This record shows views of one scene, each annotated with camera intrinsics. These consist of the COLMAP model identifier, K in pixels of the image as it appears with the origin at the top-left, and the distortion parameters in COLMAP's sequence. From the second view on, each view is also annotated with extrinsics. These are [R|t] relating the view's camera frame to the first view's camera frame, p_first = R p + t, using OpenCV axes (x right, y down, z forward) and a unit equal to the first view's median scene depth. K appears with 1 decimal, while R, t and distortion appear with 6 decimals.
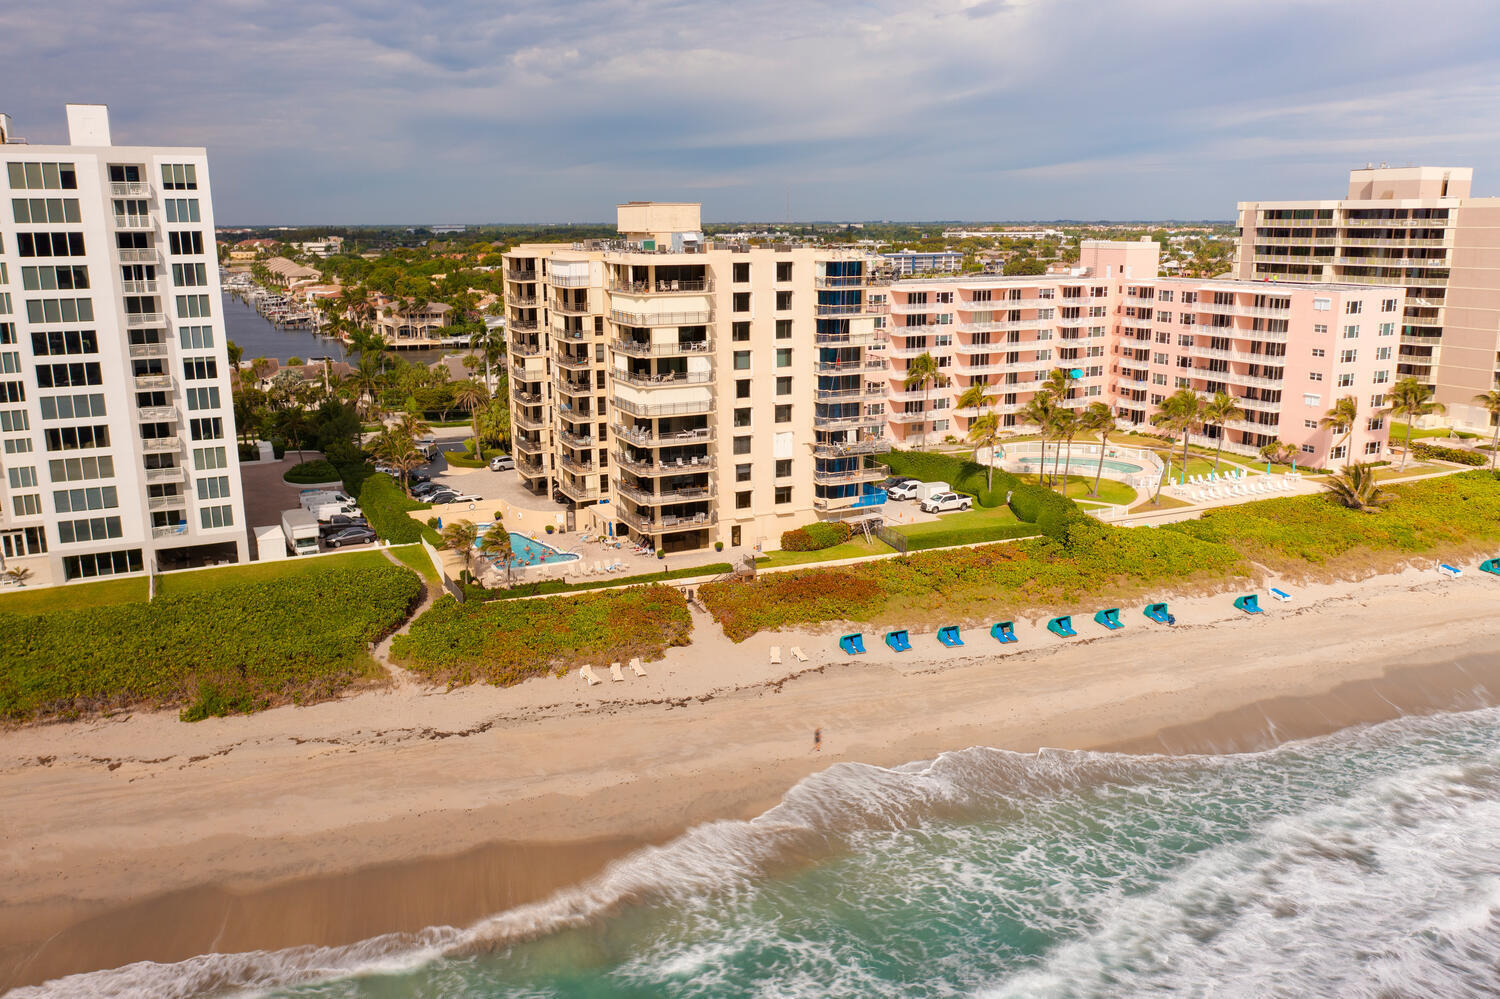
lens RADIAL K [[1191.3, 0, 754.9], [0, 1191.3, 500.0], [0, 0, 1]] dist [-0.027681, 0.018679]
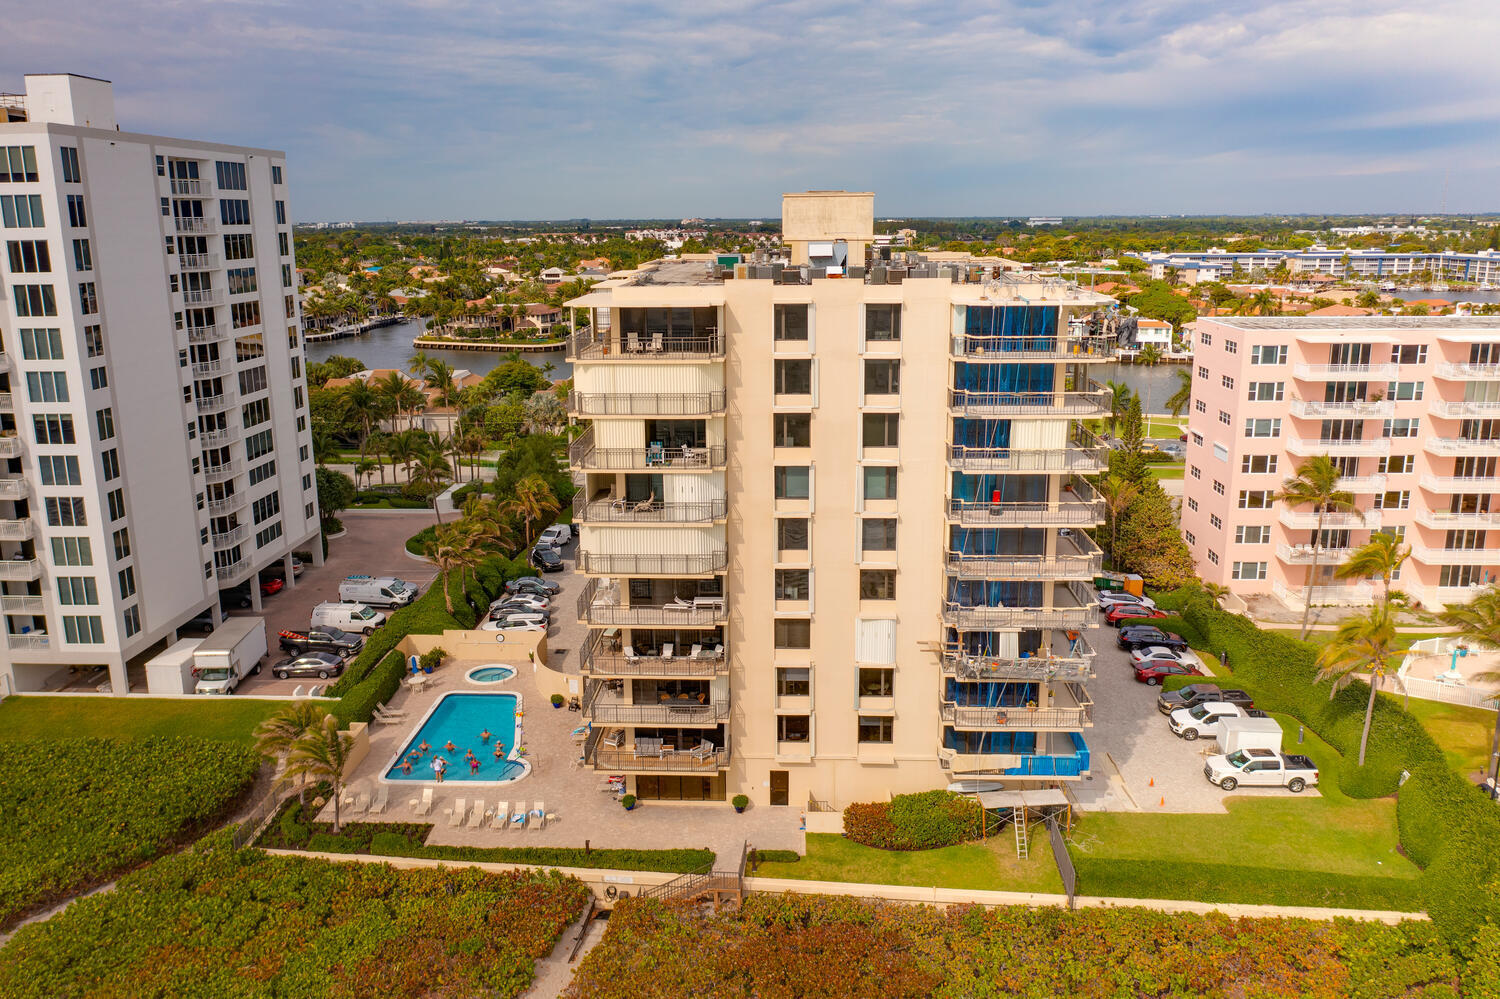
lens RADIAL K [[1191.3, 0, 752.4], [0, 1191.3, 506.6], [0, 0, 1]] dist [-0.027681, 0.018679]
pose [[0.875631, 0.113564, -0.469440, 0.225750], [-0.106302, 0.993445, 0.042047, -0.126424], [0.471138, 0.013085, 0.881962, 0.509948]]
